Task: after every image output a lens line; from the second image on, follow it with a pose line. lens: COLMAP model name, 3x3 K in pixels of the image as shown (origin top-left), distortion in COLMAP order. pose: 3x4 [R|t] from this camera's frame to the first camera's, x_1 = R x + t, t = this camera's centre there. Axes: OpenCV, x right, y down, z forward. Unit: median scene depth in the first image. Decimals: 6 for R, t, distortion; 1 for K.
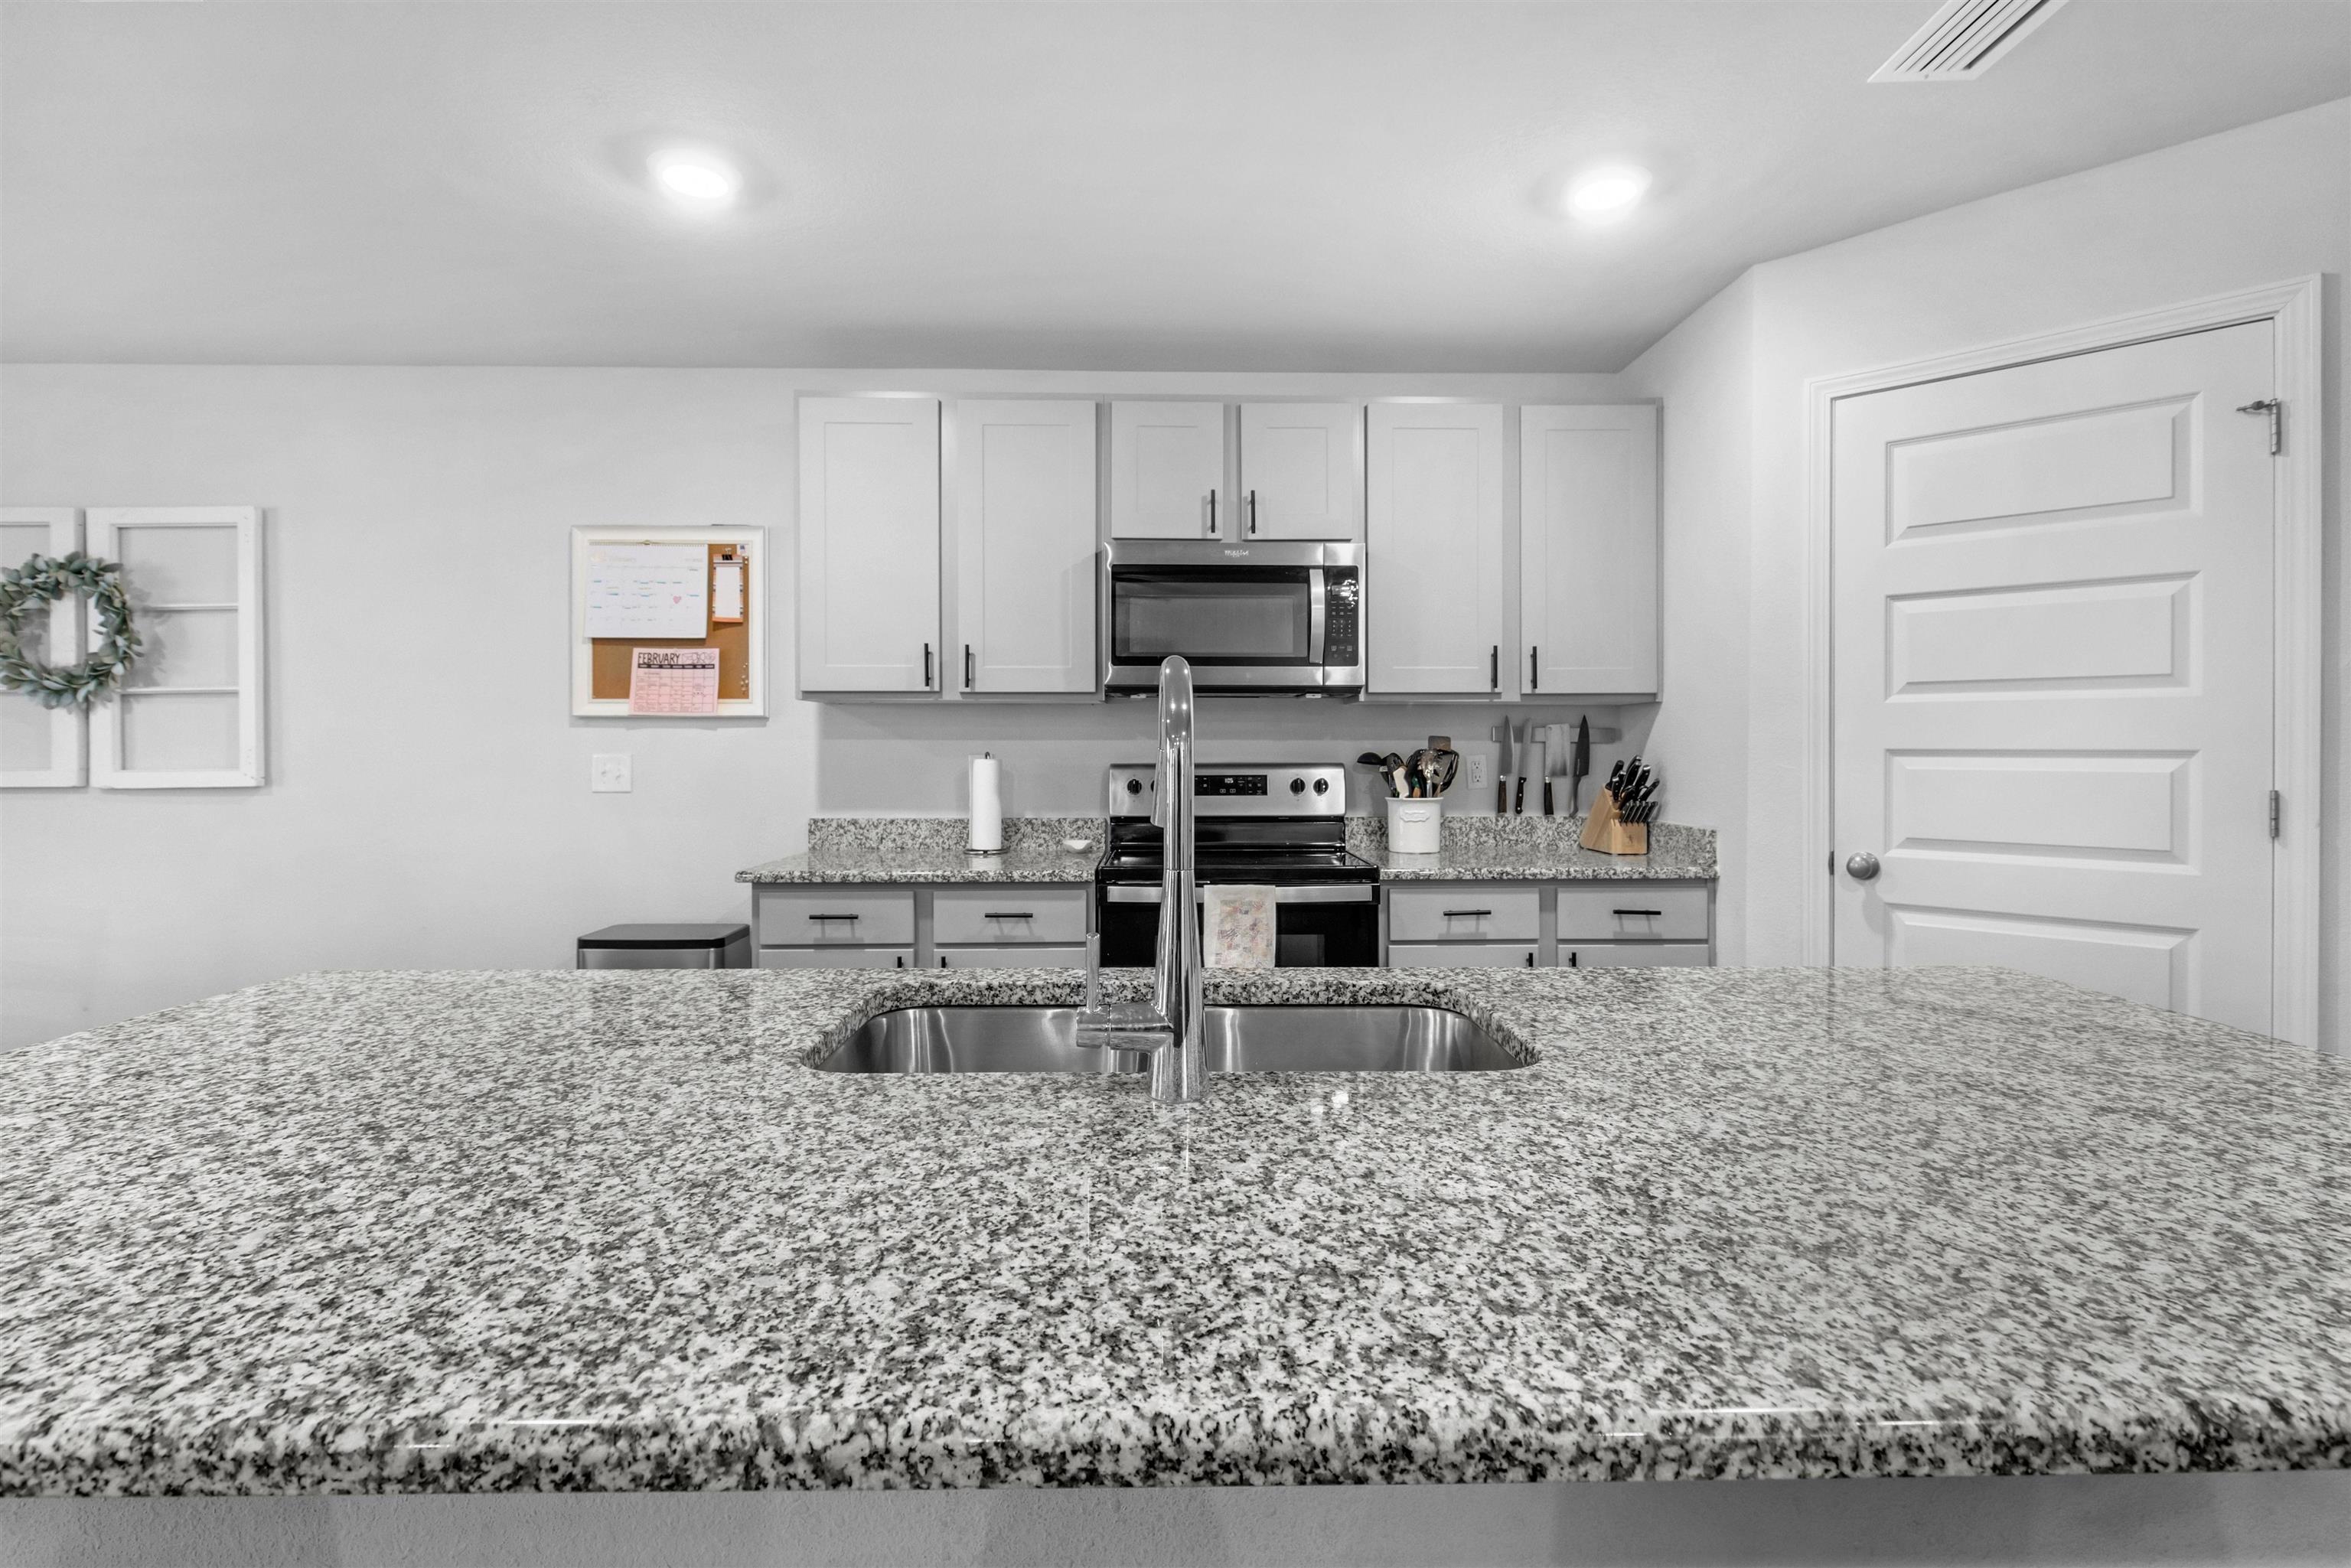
lens RADIAL K [[1083.7, 0, 1193.8], [0, 1083.7, 751.4], [0, 0, 1]] dist [-0.005713, 0.000337]
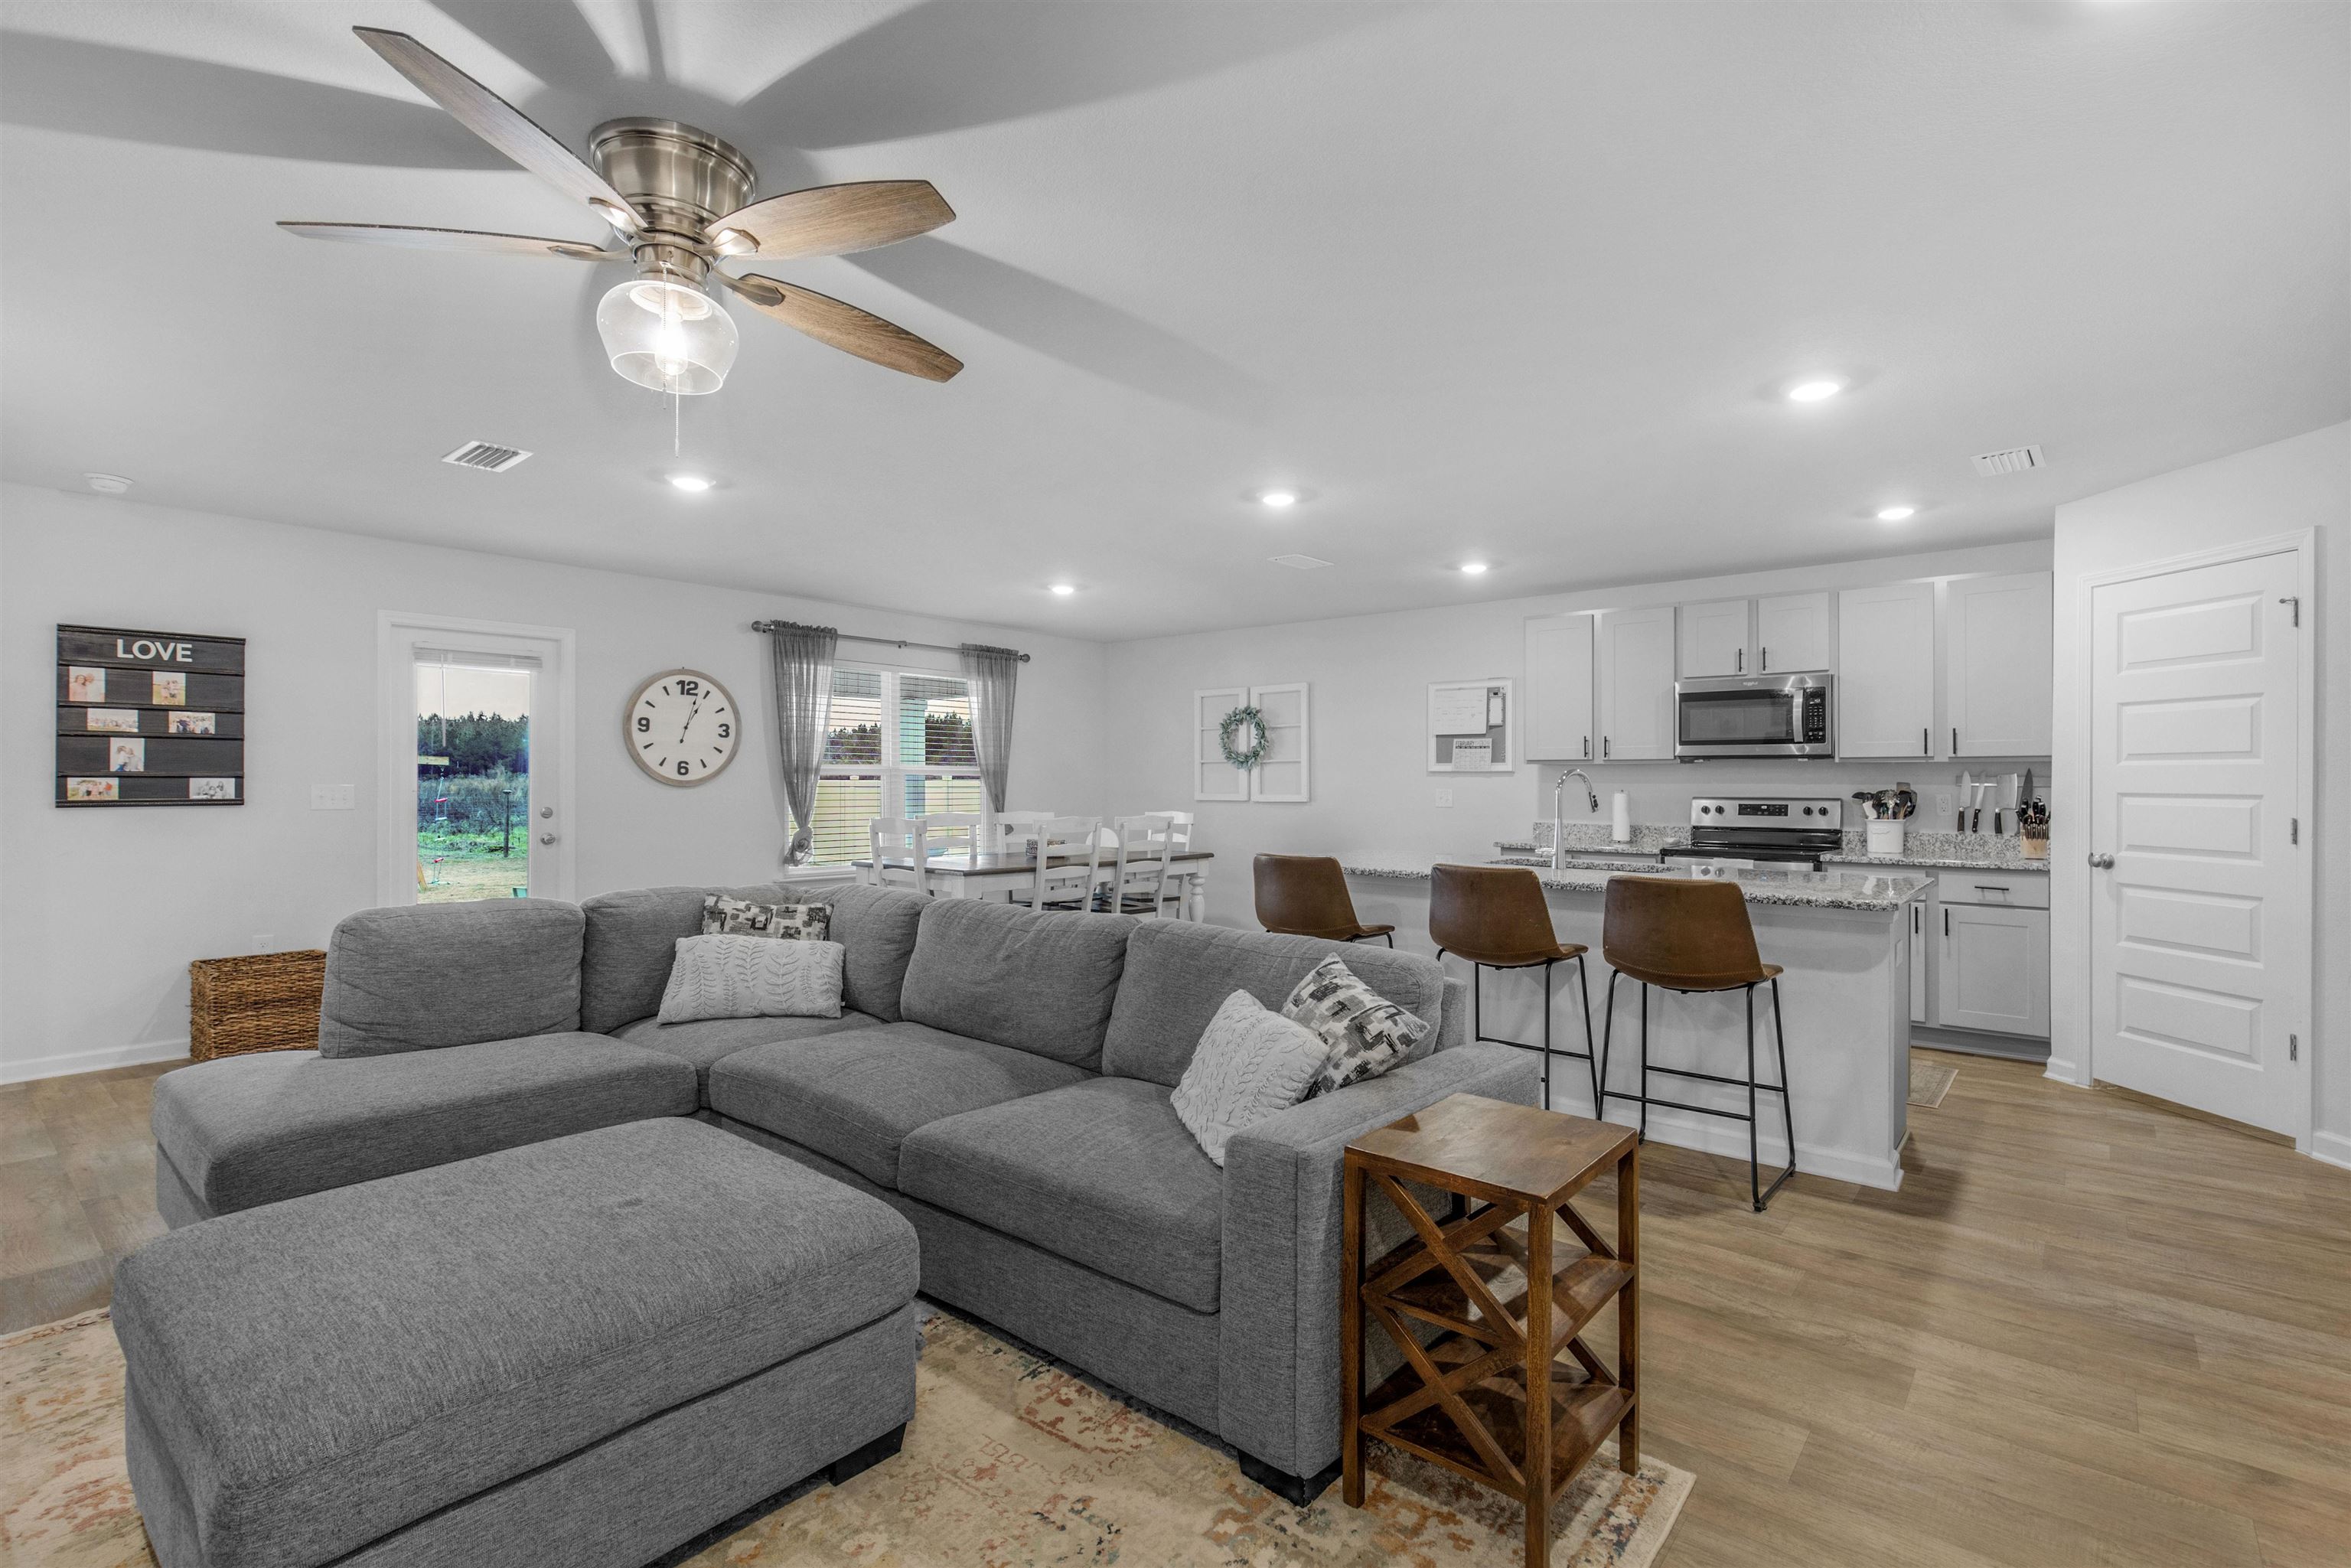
lens RADIAL K [[1084.0, 0, 1189.2], [0, 1084.0, 769.2], [0, 0, 1]] dist [-0.011318, 0.000869]
pose [[0.749268, -0.003882, -0.662256, 0.507410], [-0.006310, 0.999896, -0.013000, -0.006041], [0.662237, 0.013920, 0.749165, -0.948213]]
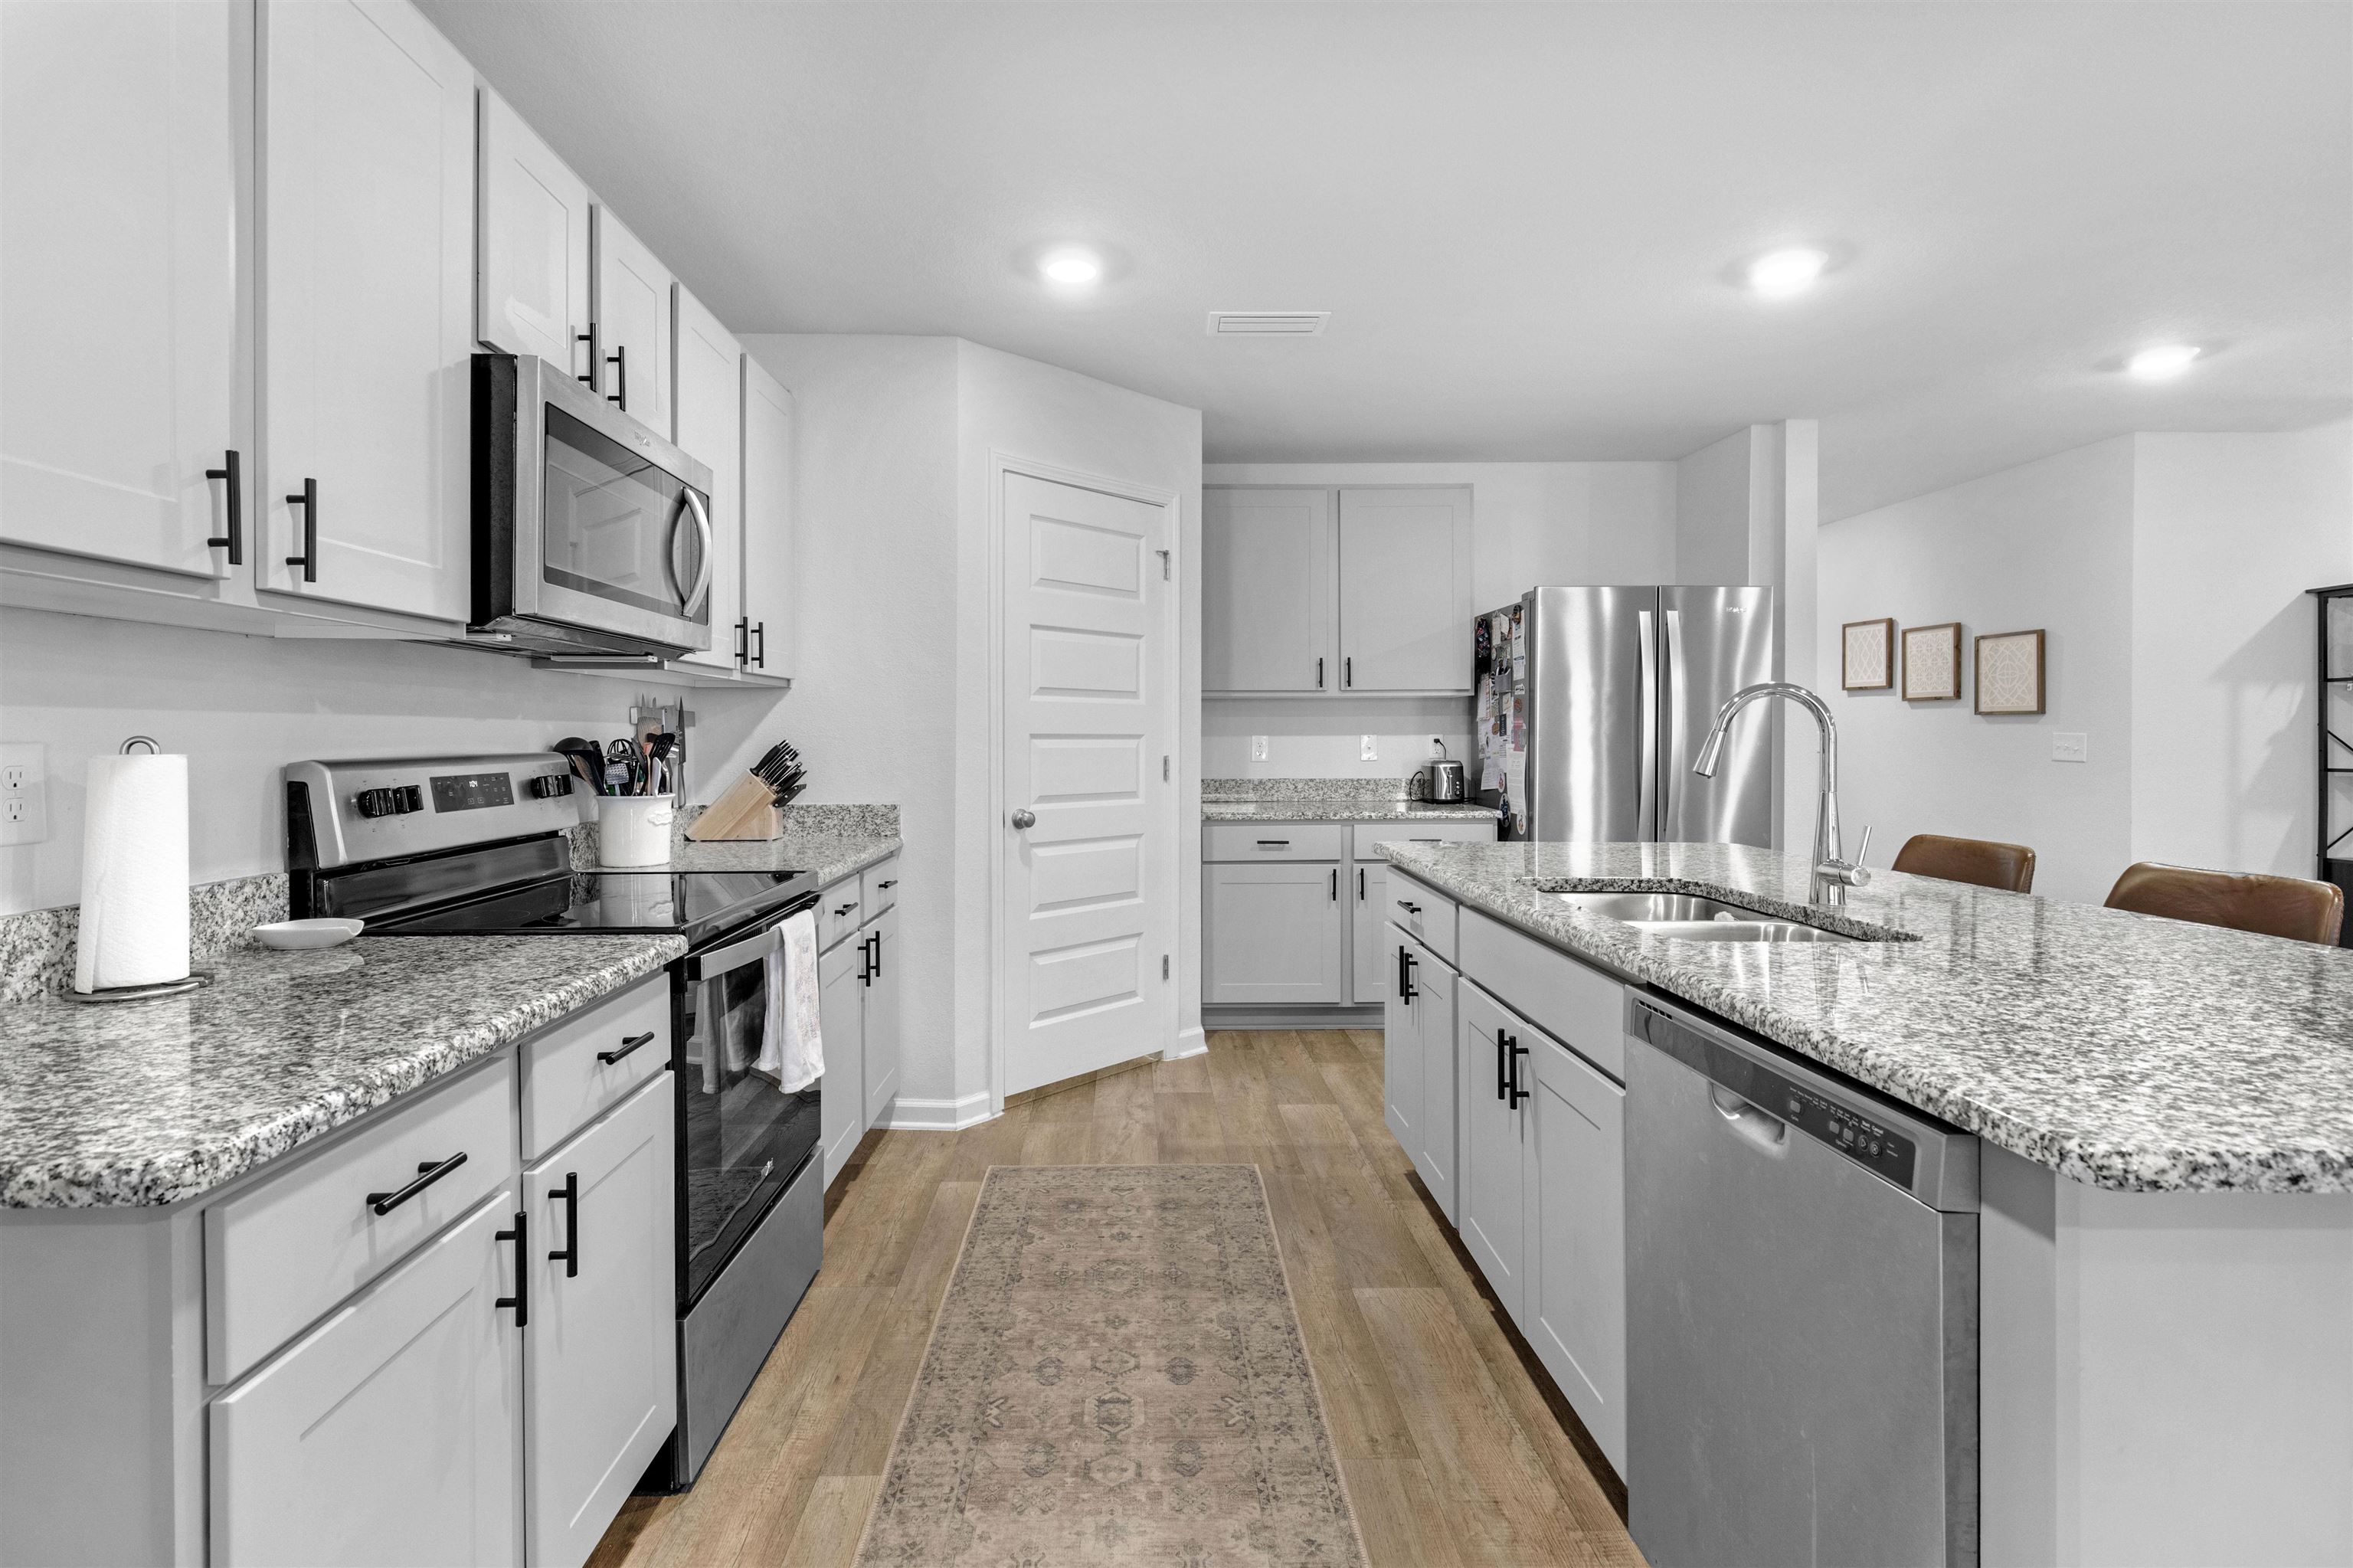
lens RADIAL K [[1093.1, 0, 1132.6], [0, 1093.1, 739.2], [0, 0, 1]] dist [0.001074, 0.000074]
pose [[0.023627, -0.001838, 0.999719, -0.589927], [0.002254, 0.999996, 0.001785, 0.001976], [-0.999718, 0.002211, 0.023631, 0.634120]]
